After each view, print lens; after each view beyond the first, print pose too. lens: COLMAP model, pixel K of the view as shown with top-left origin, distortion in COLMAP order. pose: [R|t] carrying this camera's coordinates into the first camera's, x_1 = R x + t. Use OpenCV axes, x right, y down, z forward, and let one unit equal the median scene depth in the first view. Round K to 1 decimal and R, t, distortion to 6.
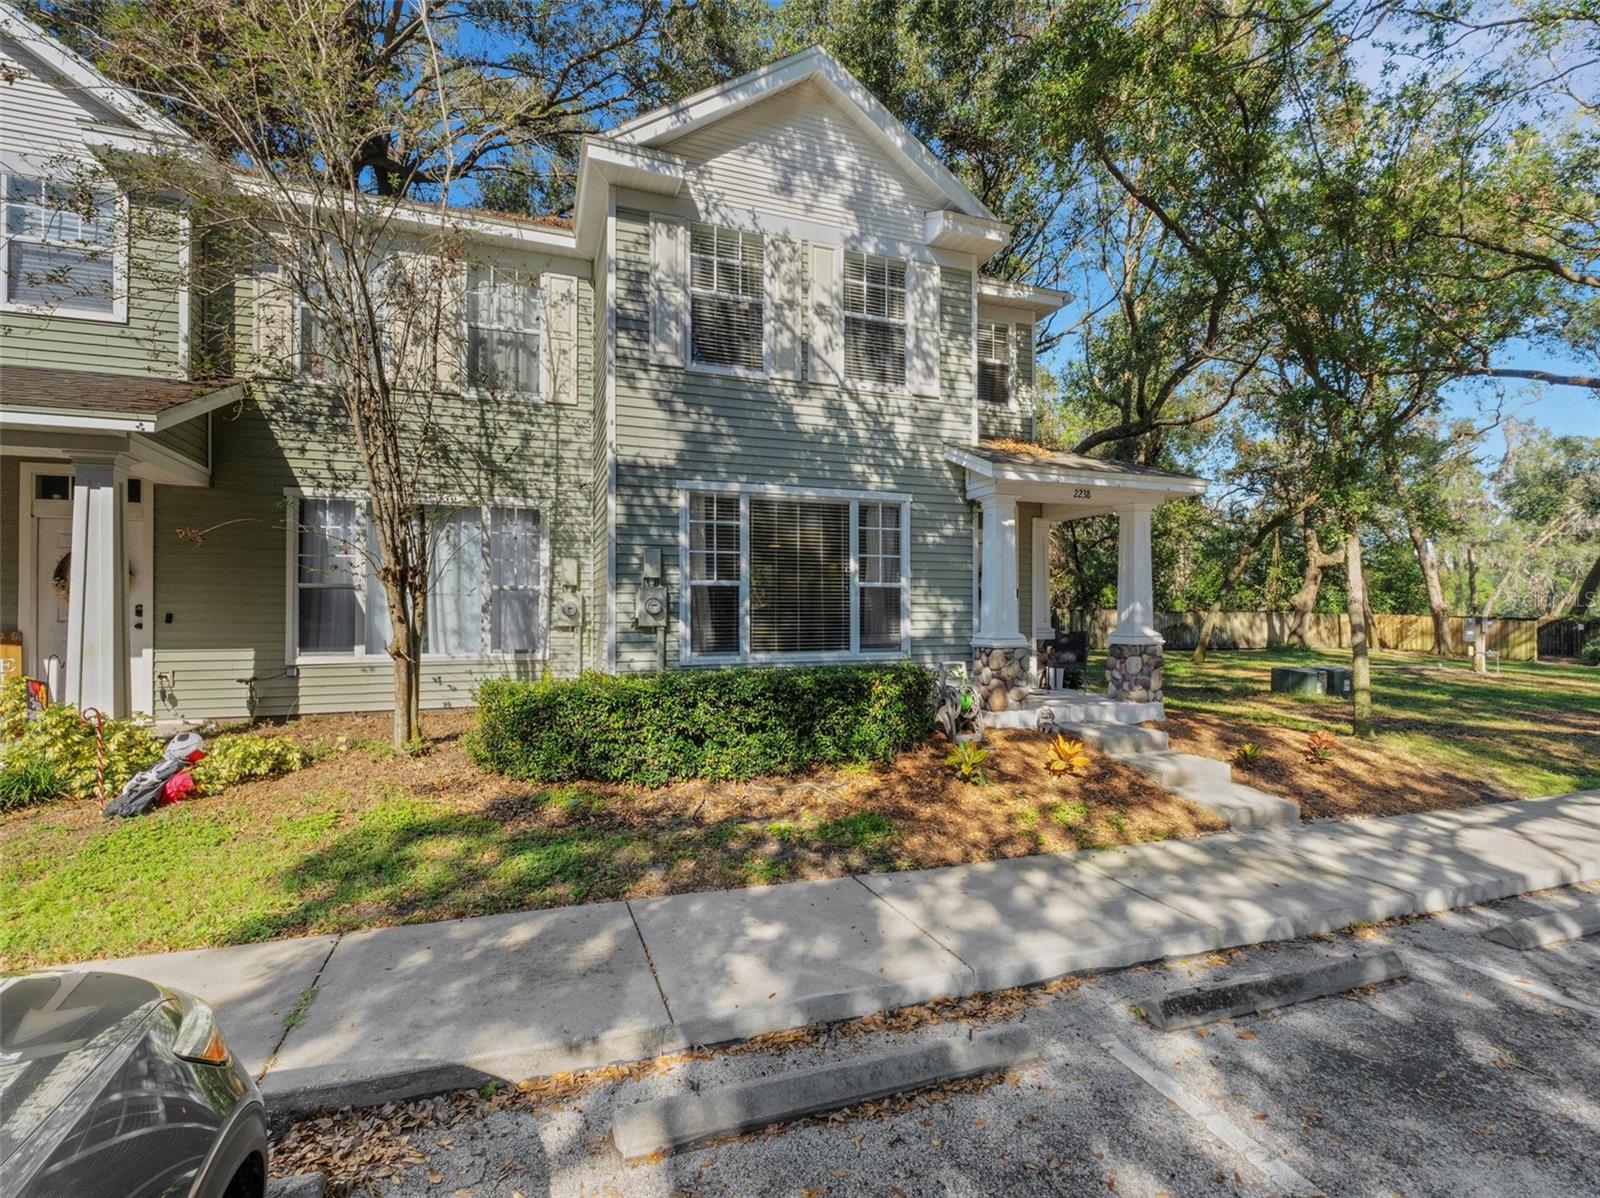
lens RADIAL K [[754.6, 0, 800.8], [0, 754.6, 603.3], [0, 0, 1]] dist [-0.006988, -0.001099]
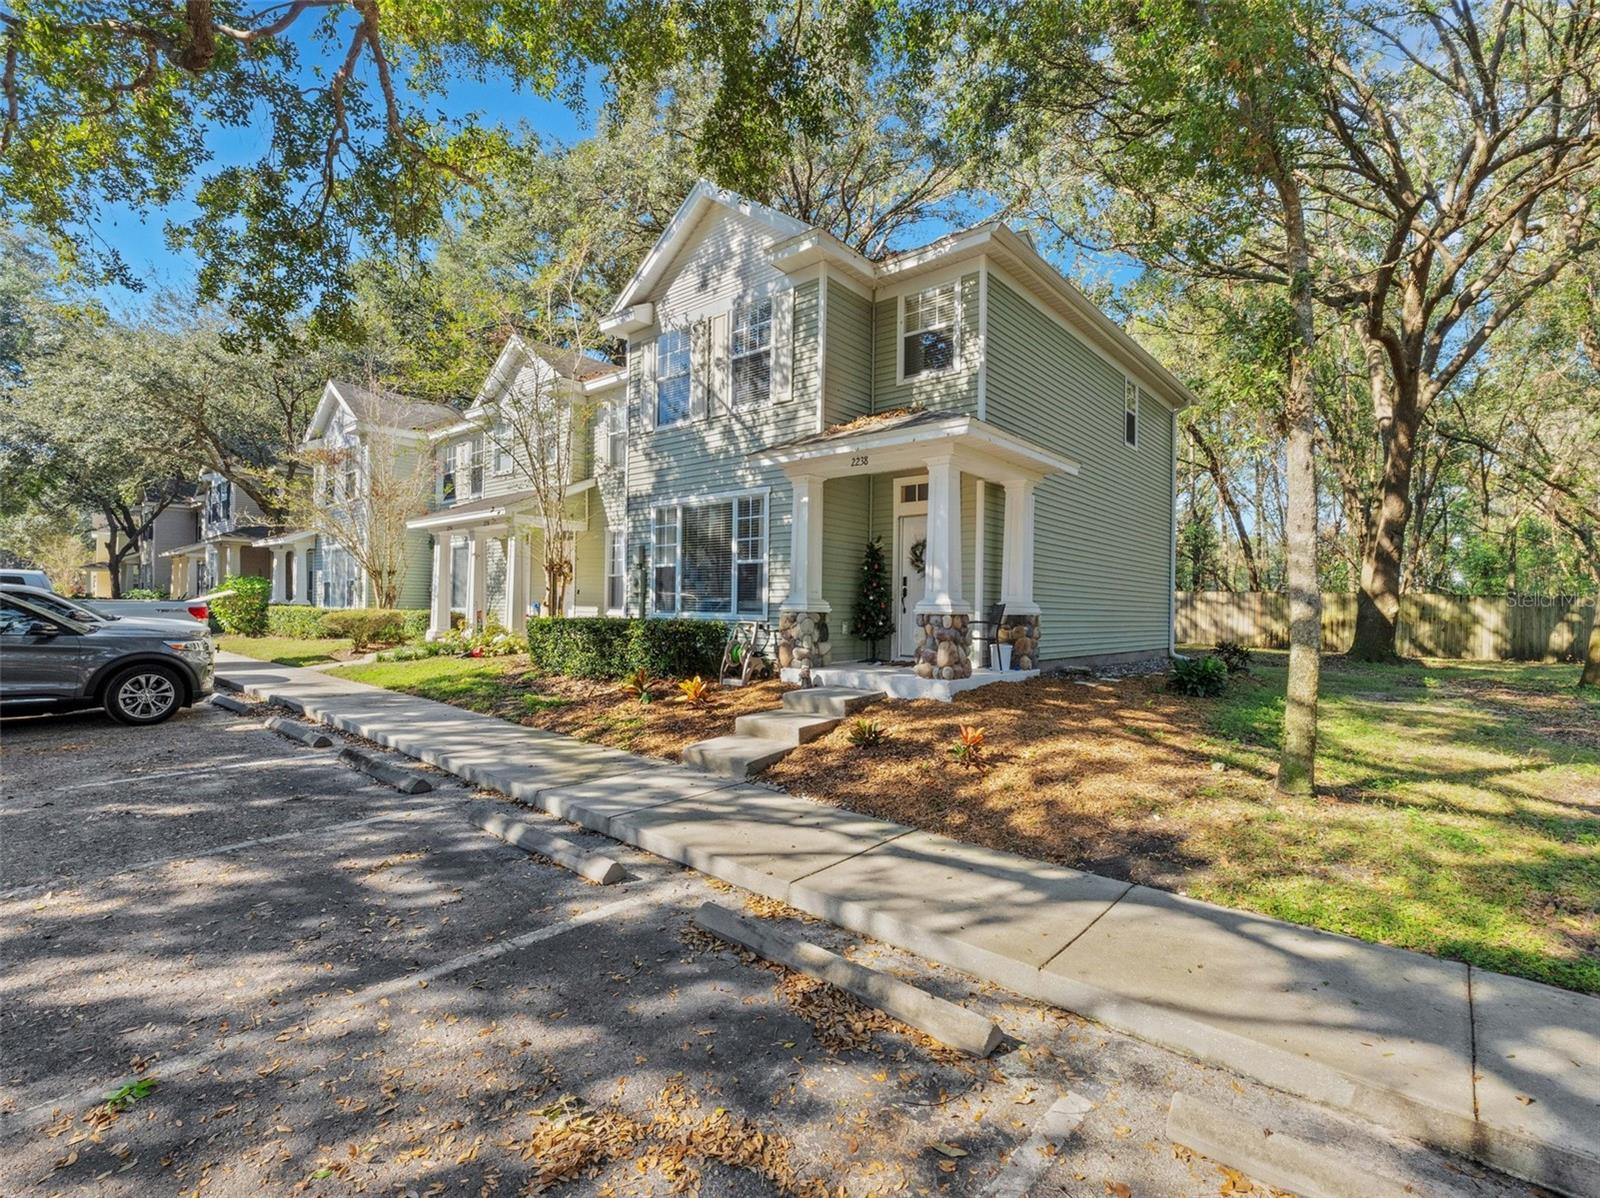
lens RADIAL K [[752.4, 0, 800.0], [0, 752.4, 599.0], [0, 0, 1]] dist [0.000043, -0.000181]
pose [[0.478264, -0.003422, -0.878210, 1.284333], [-0.003567, 0.999977, -0.005839, 0.047136], [0.878209, 0.005925, 0.478240, 0.476363]]
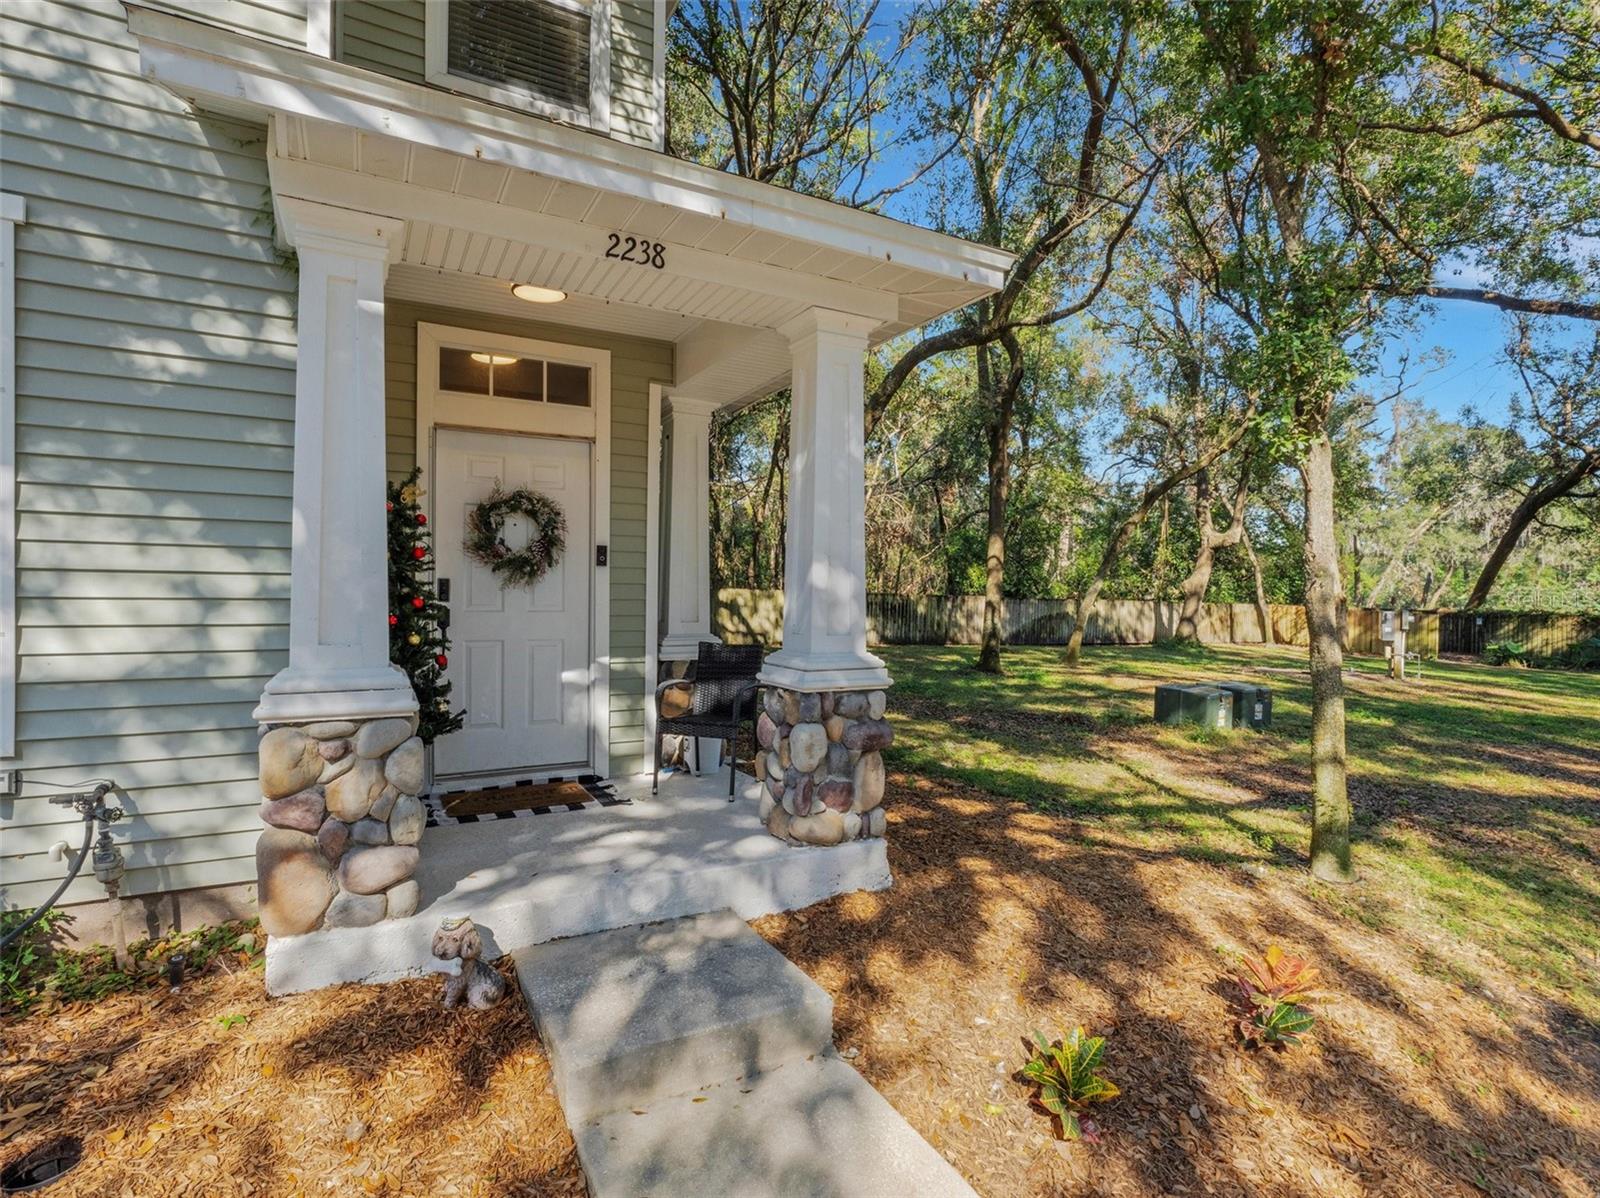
lens RADIAL K [[817.0, 0, 800.0], [0, 817.0, 599.0], [0, 0, 1]] dist [-0.003889, -0.001117]
pose [[0.989636, 0.009624, 0.143274, 0.418699], [-0.011850, 0.999822, 0.014688, 0.004533], [-0.143107, -0.016234, 0.989574, 0.661325]]
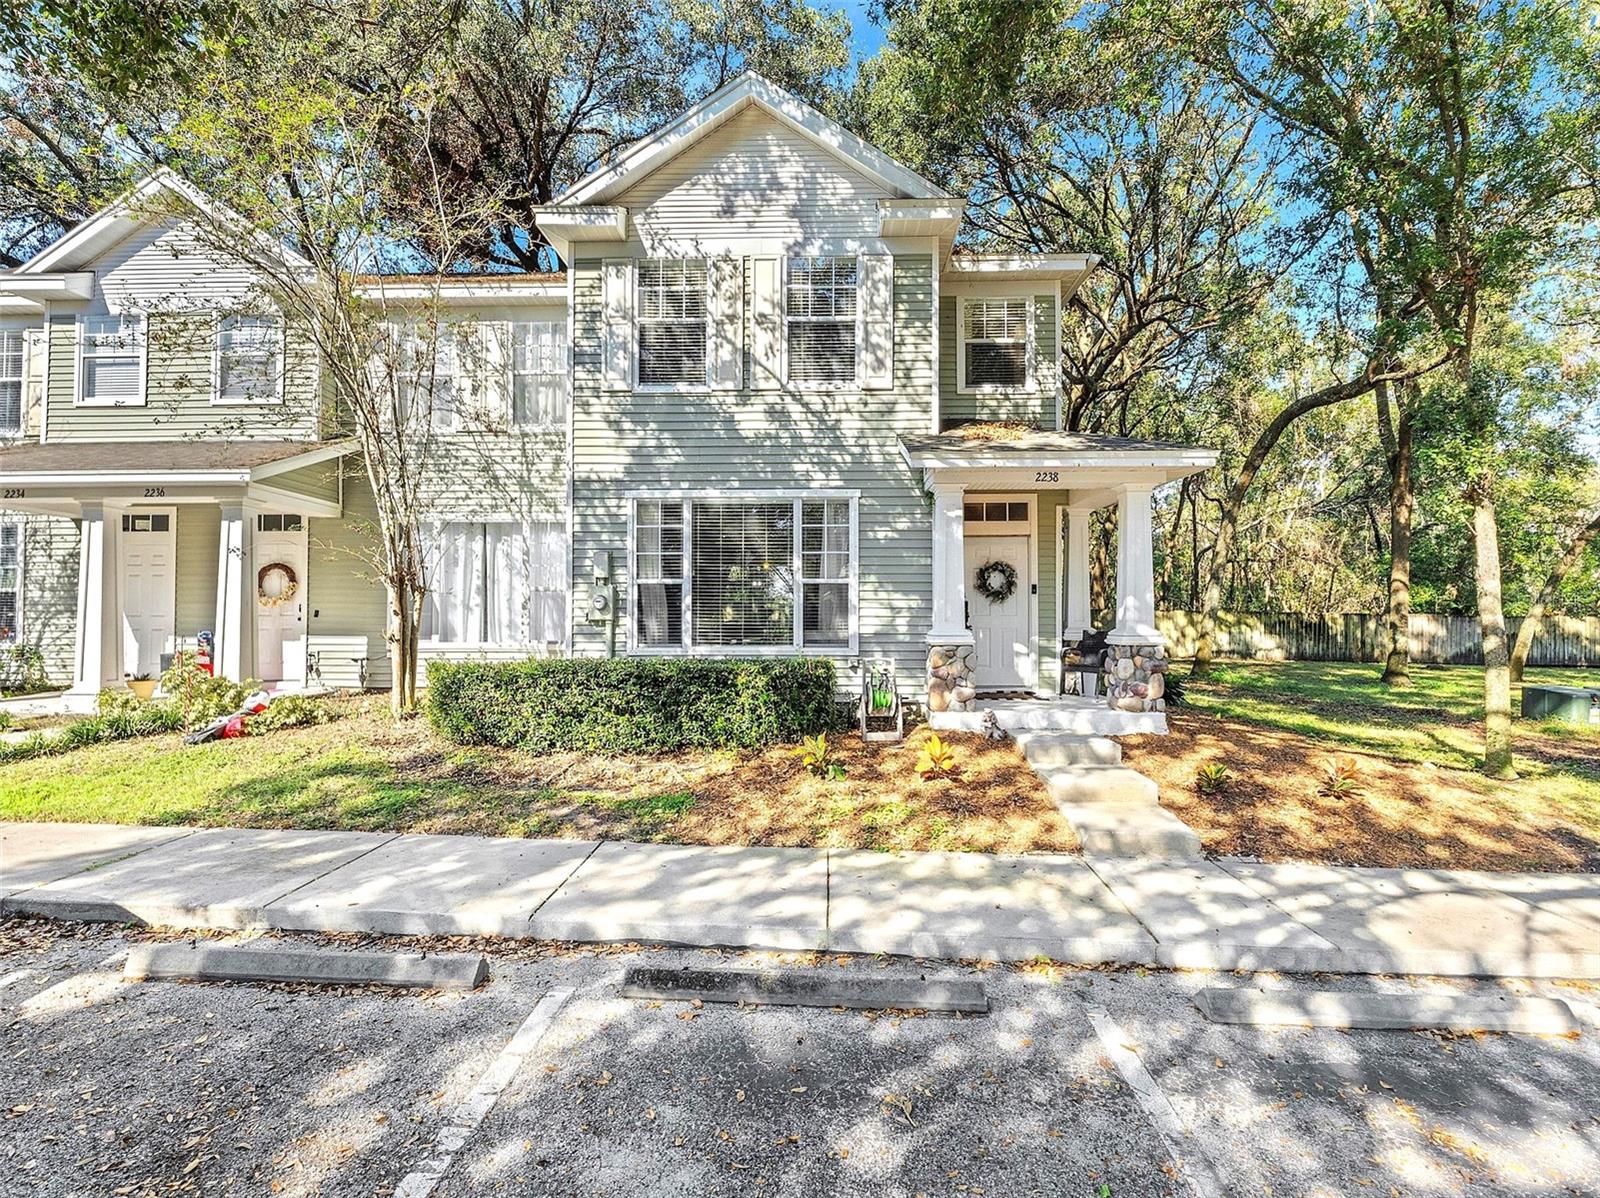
lens RADIAL K [[754.6, 0, 800.8], [0, 754.6, 603.3], [0, 0, 1]] dist [-0.006988, -0.001099]
pose [[0.925319, -0.005517, -0.379150, 0.468804], [0.002621, 0.999963, -0.008155, 0.014025], [0.379181, 0.006552, 0.925299, 0.052790]]
